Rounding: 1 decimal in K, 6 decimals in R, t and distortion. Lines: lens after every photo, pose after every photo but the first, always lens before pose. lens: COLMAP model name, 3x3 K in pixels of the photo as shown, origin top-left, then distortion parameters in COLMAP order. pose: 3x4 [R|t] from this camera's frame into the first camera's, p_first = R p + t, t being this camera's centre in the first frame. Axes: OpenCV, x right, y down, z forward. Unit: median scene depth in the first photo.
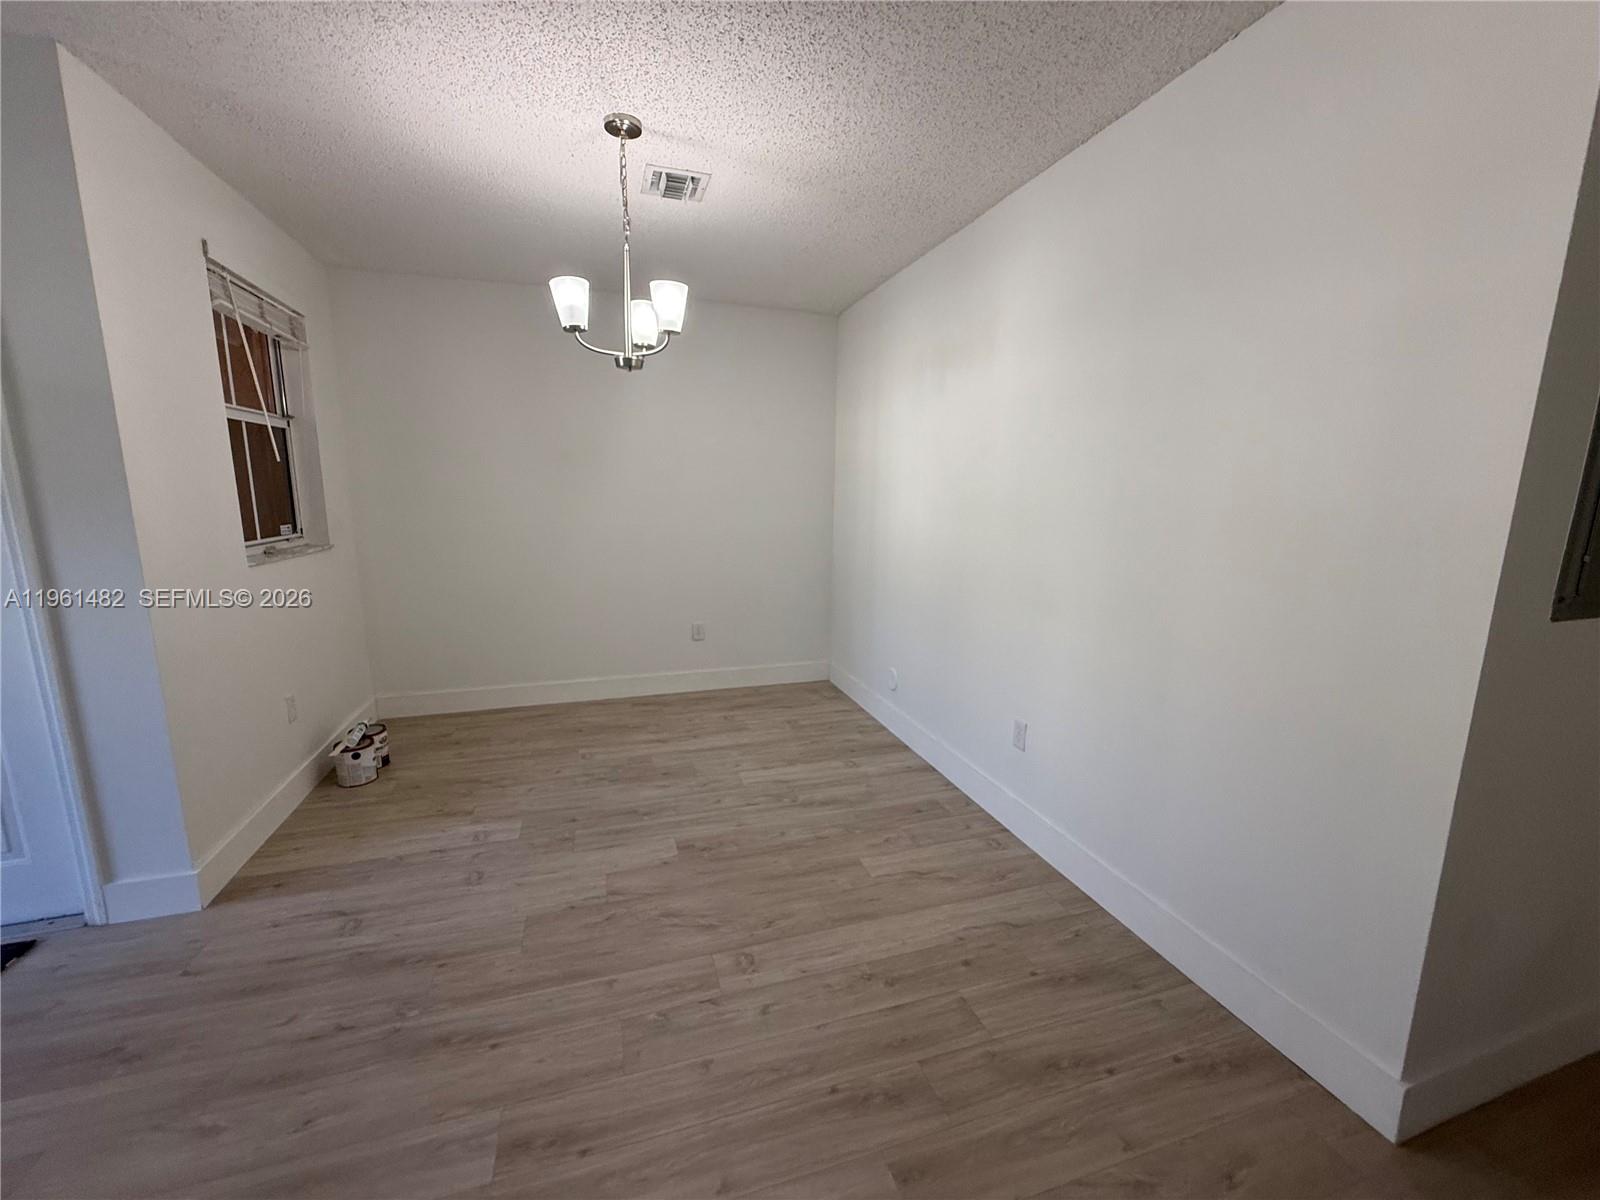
lens RADIAL K [[638.4, 0, 800.0], [0, 638.4, 600.0], [0, 0, 1]] dist [-0.001733, -0.000248]
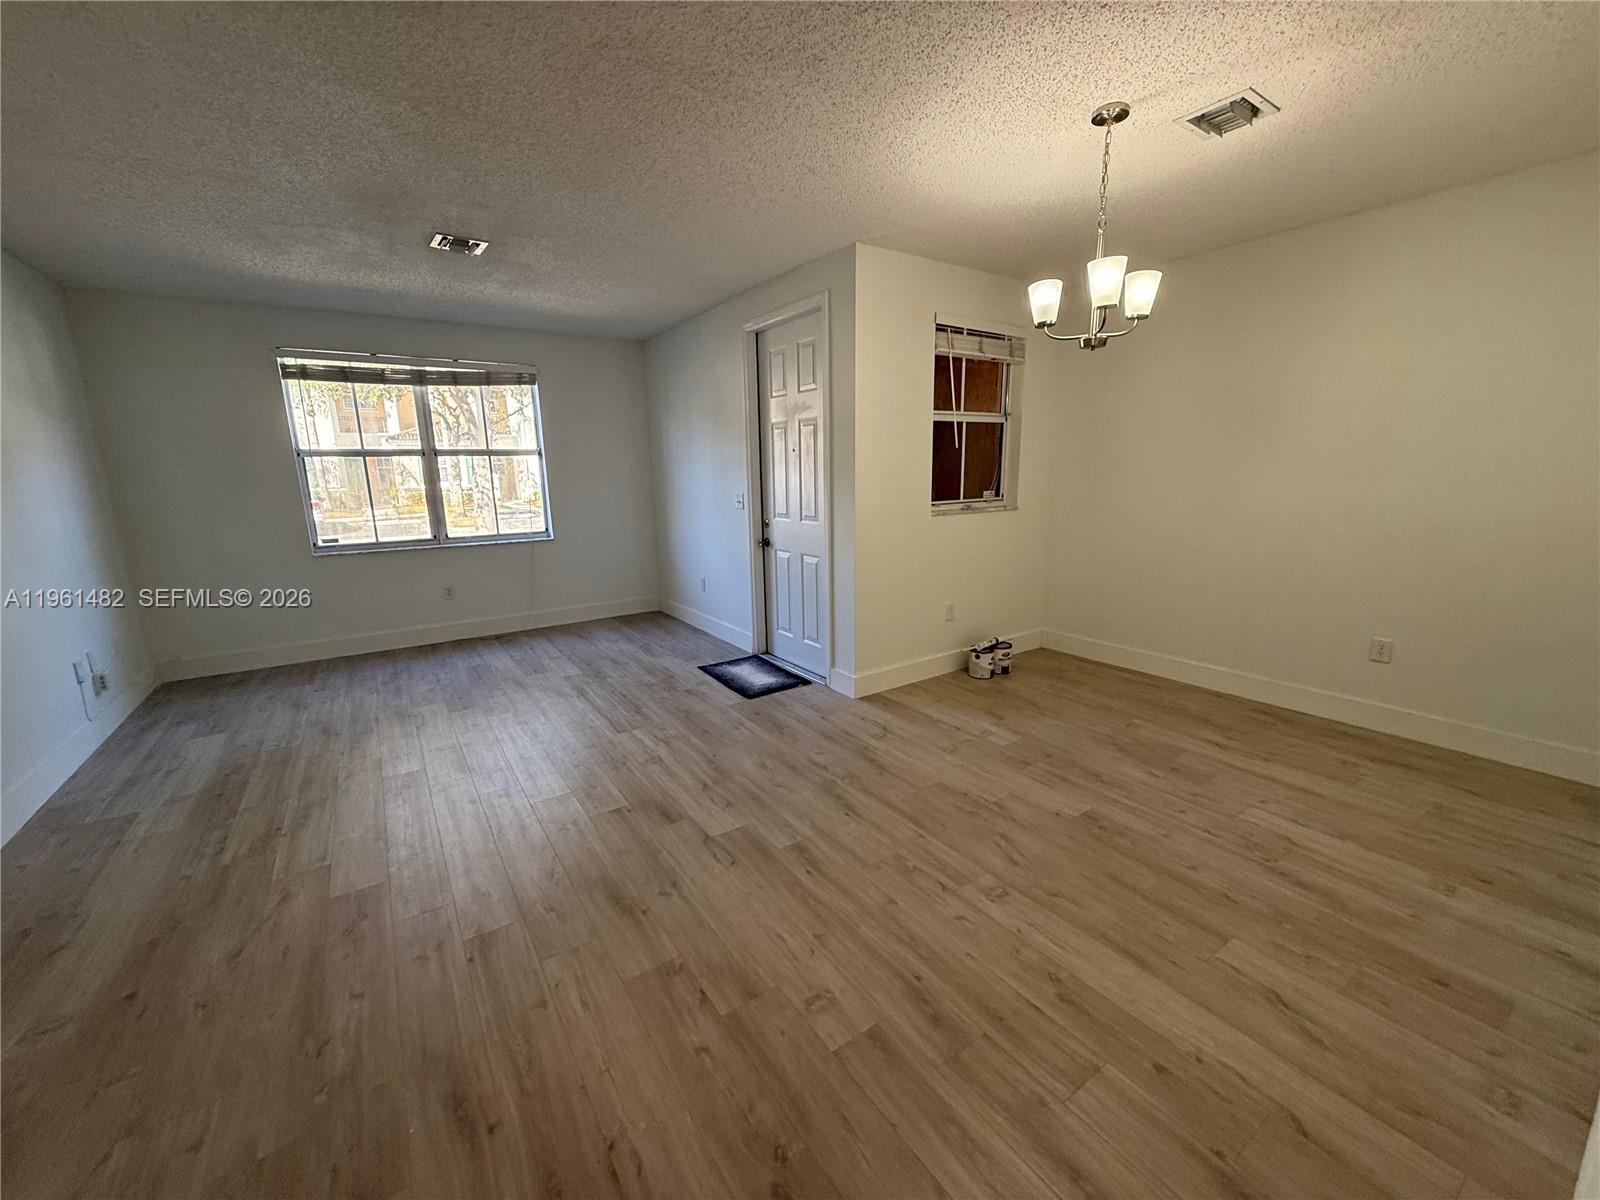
lens RADIAL K [[638.4, 0, 800.0], [0, 638.4, 600.0], [0, 0, 1]] dist [-0.001733, -0.000248]
pose [[0.285915, 0.183419, -0.940537, 0.589152], [-0.145051, 0.978484, 0.146726, -0.032755], [0.947213, 0.094475, 0.306368, 0.222965]]
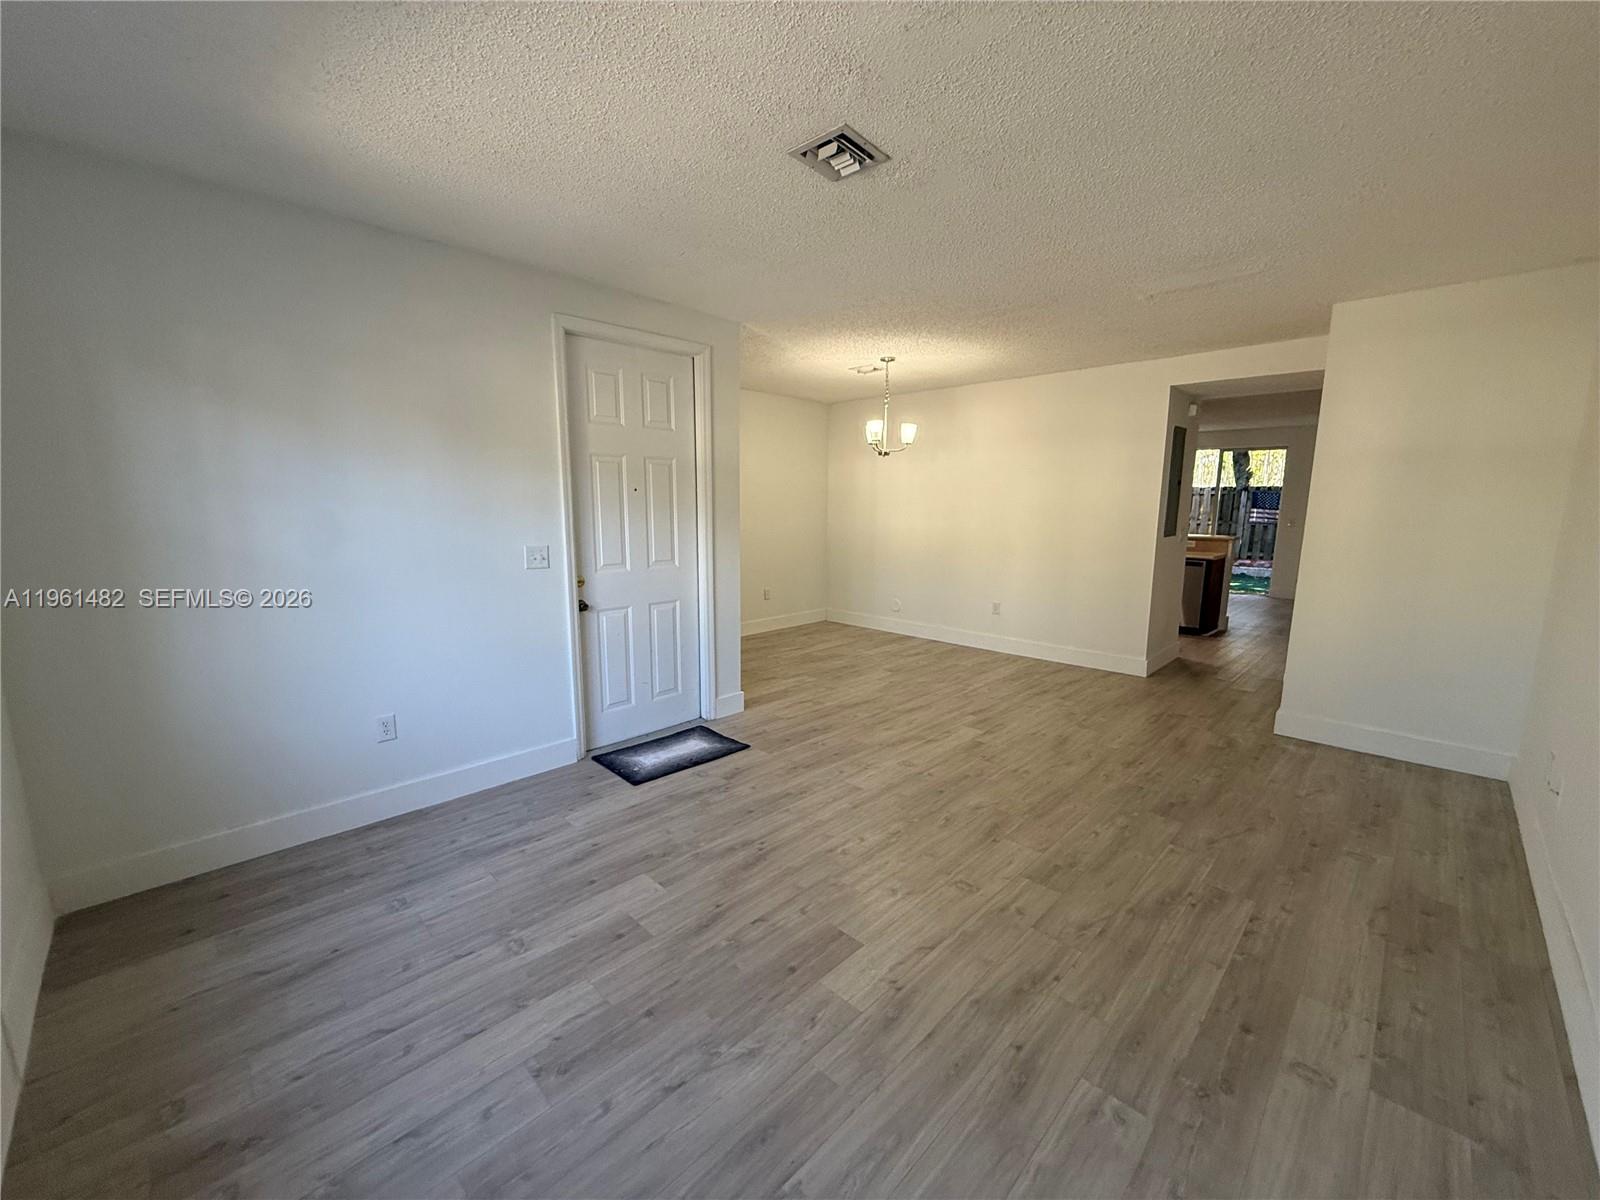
lens RADIAL K [[638.4, 0, 800.0], [0, 638.4, 600.0], [0, 0, 1]] dist [-0.001733, -0.000248]
pose [[0.882469, -0.076929, 0.464037, -1.461541], [0.083817, 0.996464, 0.005800, 0.111300], [-0.462843, 0.033776, 0.885797, -0.799606]]
